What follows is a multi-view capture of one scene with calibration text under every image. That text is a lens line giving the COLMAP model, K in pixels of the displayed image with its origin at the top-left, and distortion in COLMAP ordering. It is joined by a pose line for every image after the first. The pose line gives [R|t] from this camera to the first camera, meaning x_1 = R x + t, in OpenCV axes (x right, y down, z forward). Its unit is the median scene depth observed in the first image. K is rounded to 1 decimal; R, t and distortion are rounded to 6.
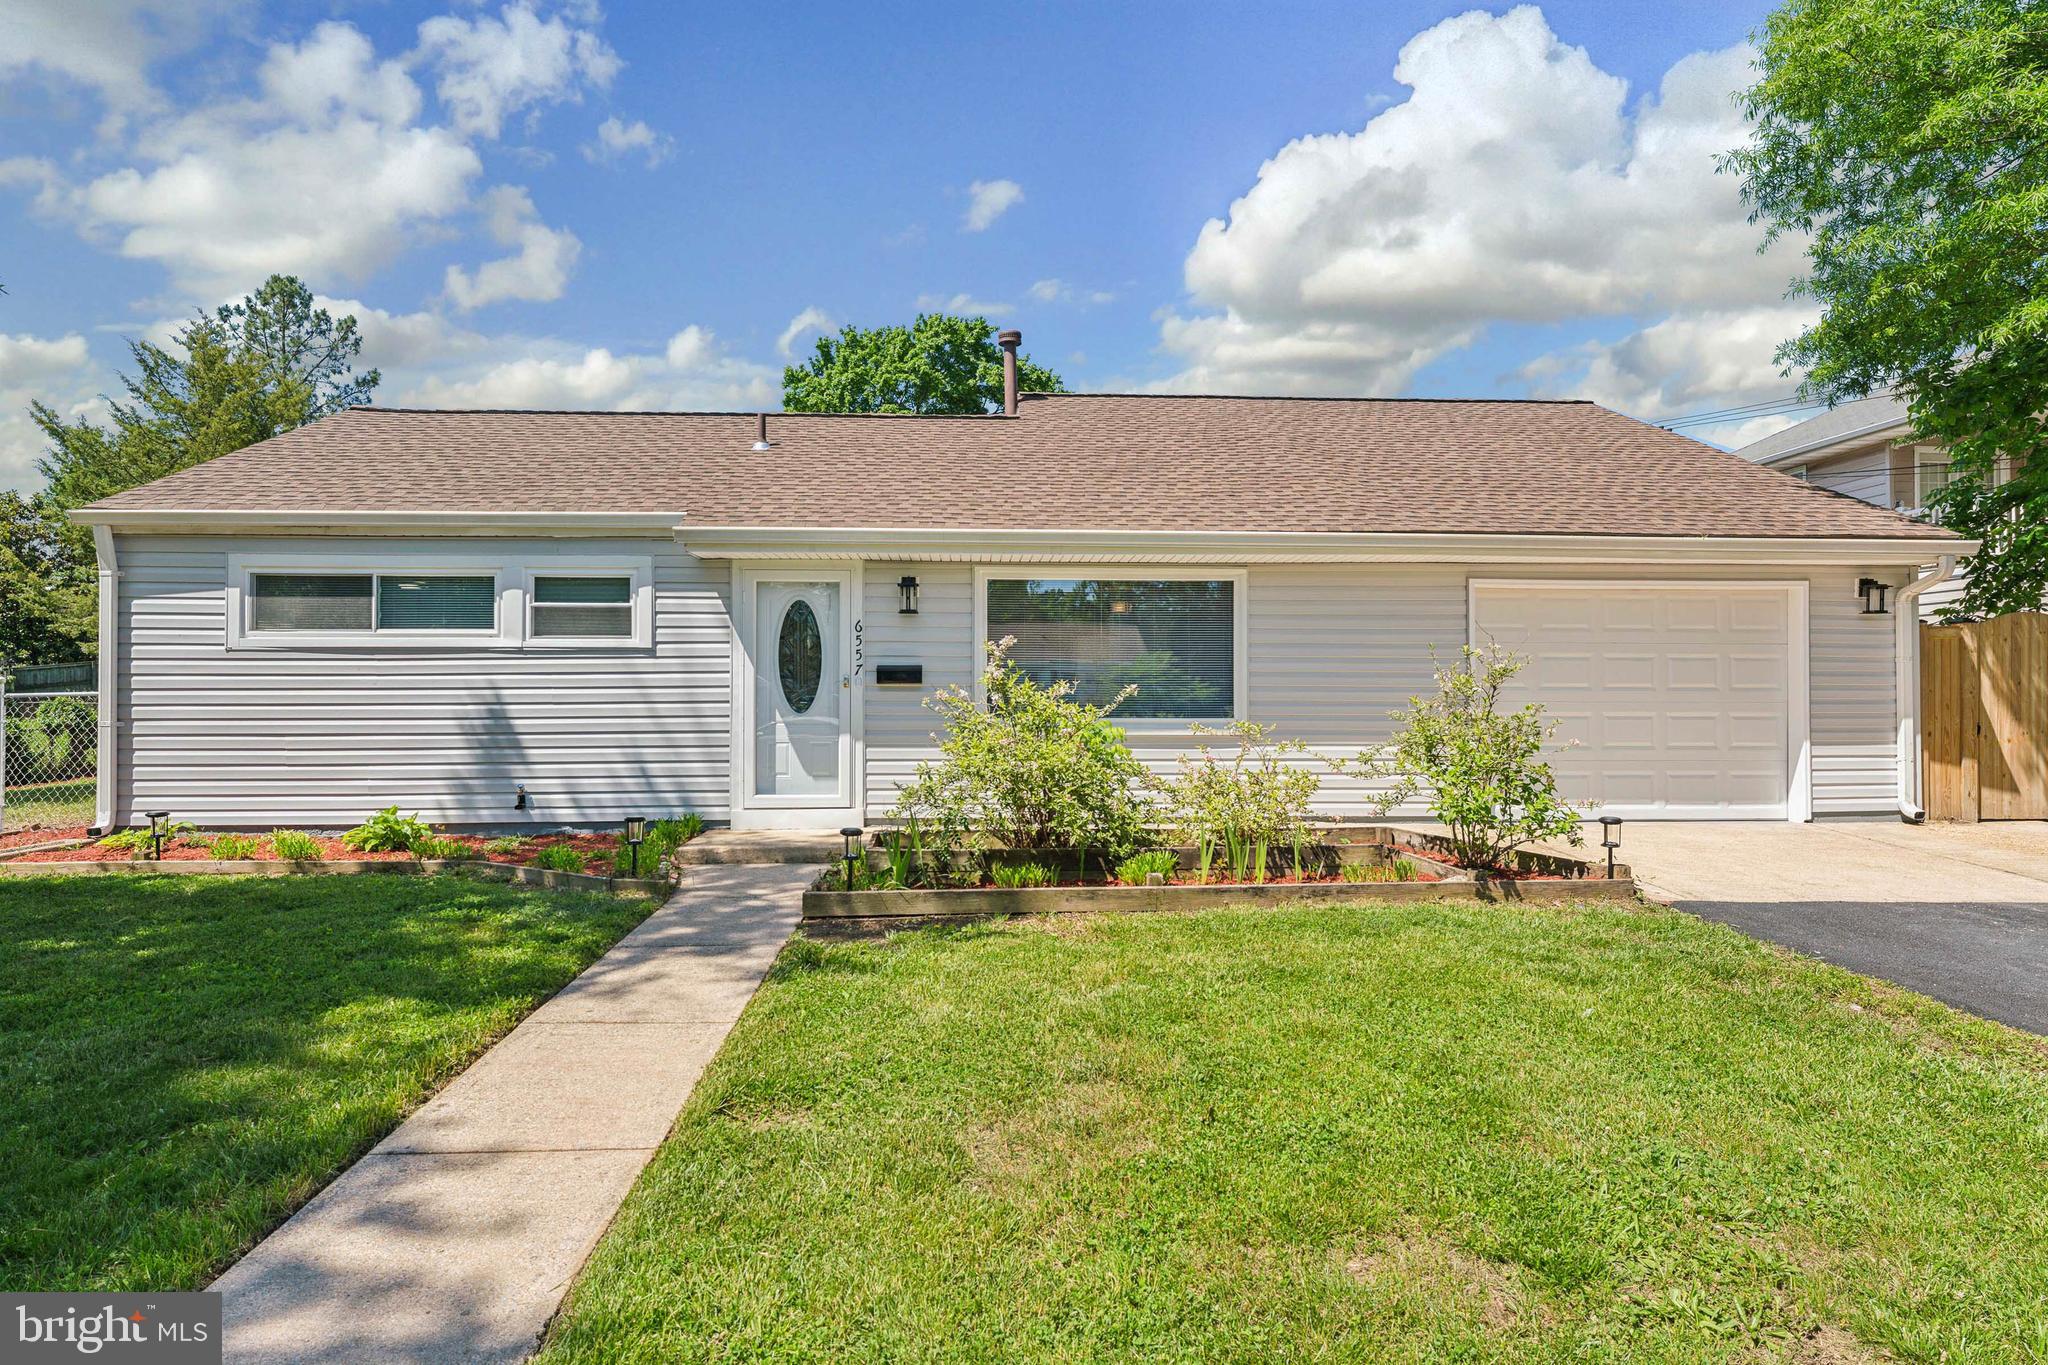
lens RADIAL K [[1073.2, 0, 1024.0], [0, 1073.2, 682.5], [0, 0, 1]] dist [-0.004197, -0.001495]
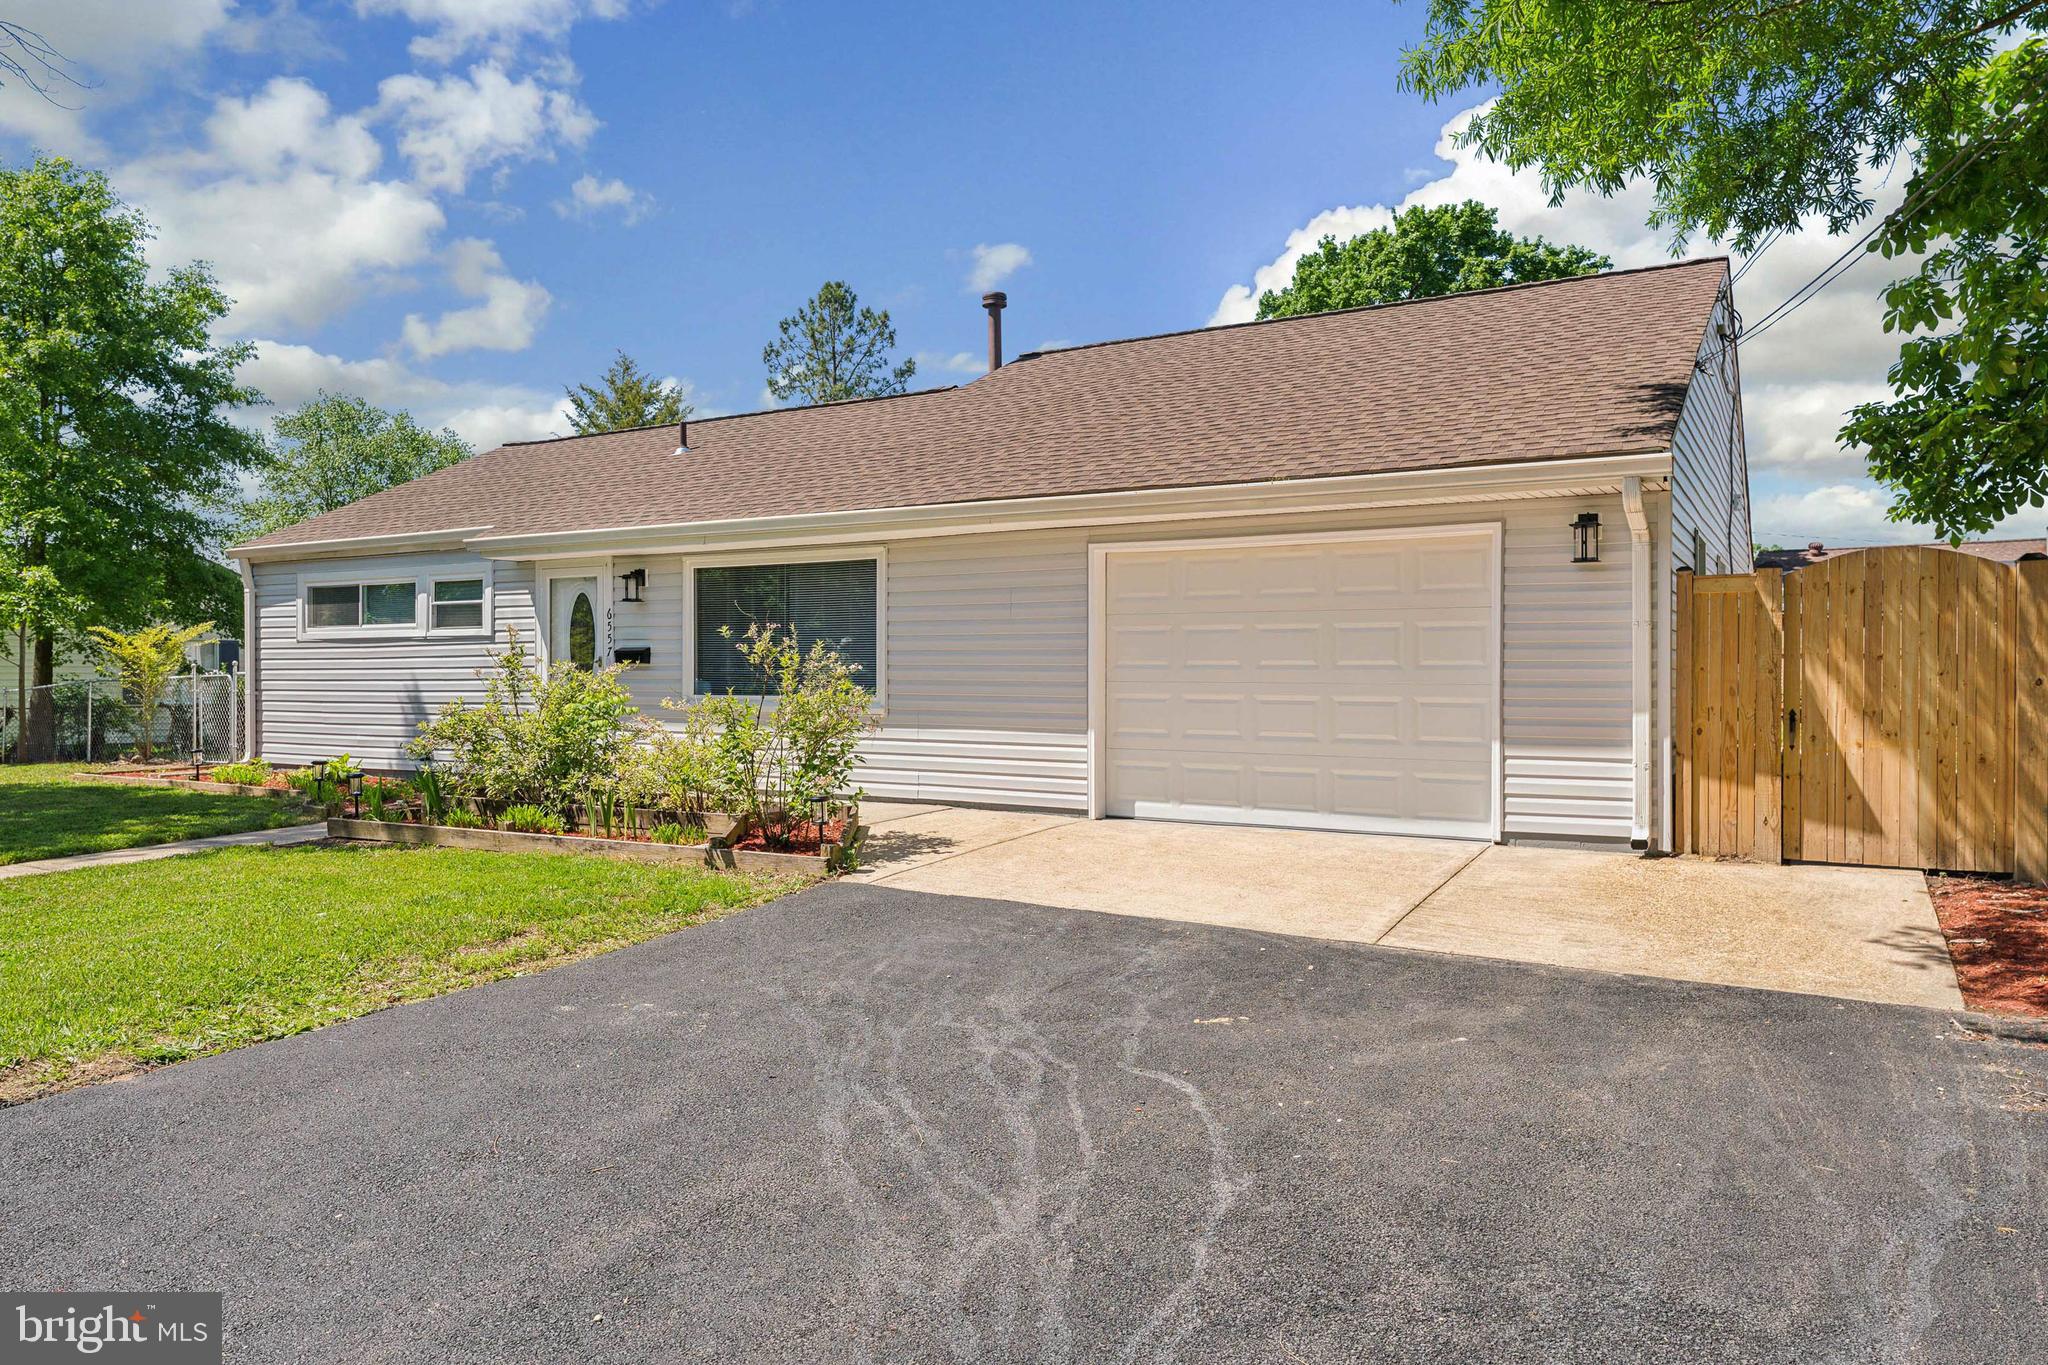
lens RADIAL K [[1298.9, 0, 1024.0], [0, 1298.9, 682.5], [0, 0, 1]] dist [0.095324, -0.000772]
pose [[0.826777, 0.003696, -0.562518, 1.004897], [0.006396, 0.999852, 0.015970, 0.001257], [0.562494, -0.016802, 0.826631, 0.081998]]
